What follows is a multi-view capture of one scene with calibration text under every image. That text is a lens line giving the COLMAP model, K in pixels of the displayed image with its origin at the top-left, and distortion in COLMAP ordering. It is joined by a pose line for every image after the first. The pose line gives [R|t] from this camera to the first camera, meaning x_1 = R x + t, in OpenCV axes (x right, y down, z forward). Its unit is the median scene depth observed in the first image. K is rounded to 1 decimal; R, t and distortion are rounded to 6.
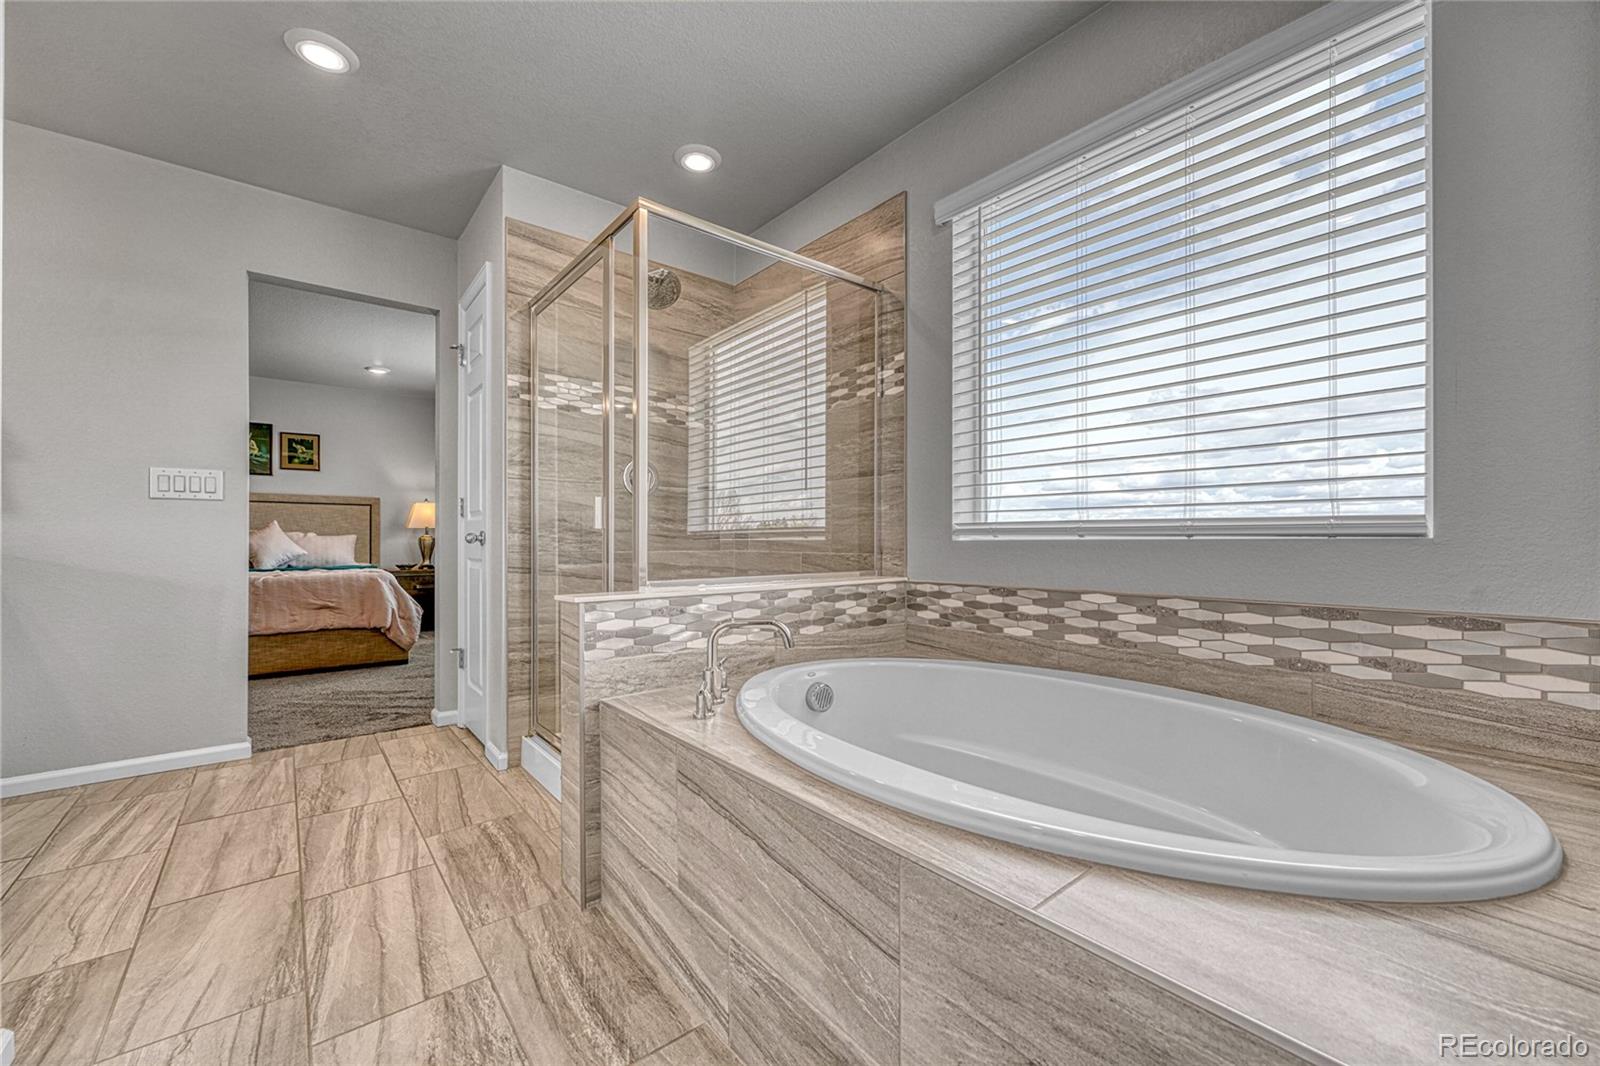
lens RADIAL K [[635.8, 0, 796.4], [0, 635.8, 537.1], [0, 0, 1]] dist [-0.000231, 0.000023]
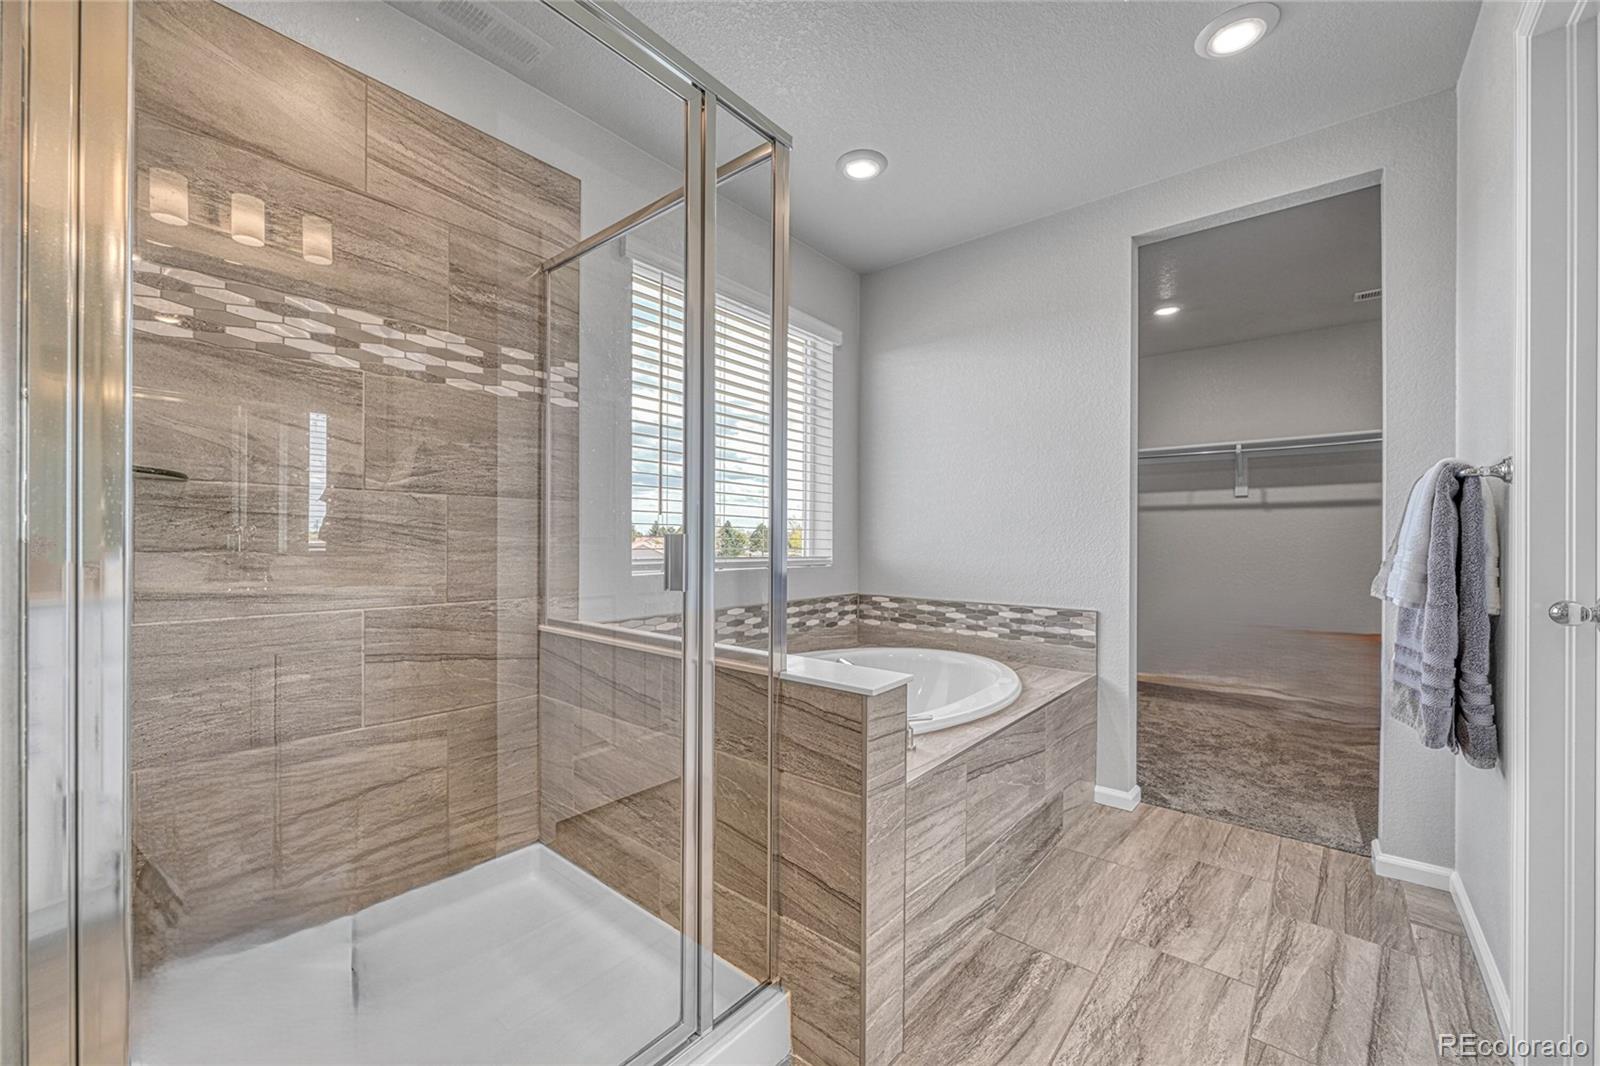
lens RADIAL K [[635.8, 0, 799.9], [0, 635.8, 542.4], [0, 0, 1]] dist [-0.000231, 0.000023]
pose [[-0.194890, -0.002639, 0.980822, -1.335027], [-0.009973, 0.999950, 0.000709, -0.087300], [-0.980774, -0.009644, -0.194906, 1.551318]]
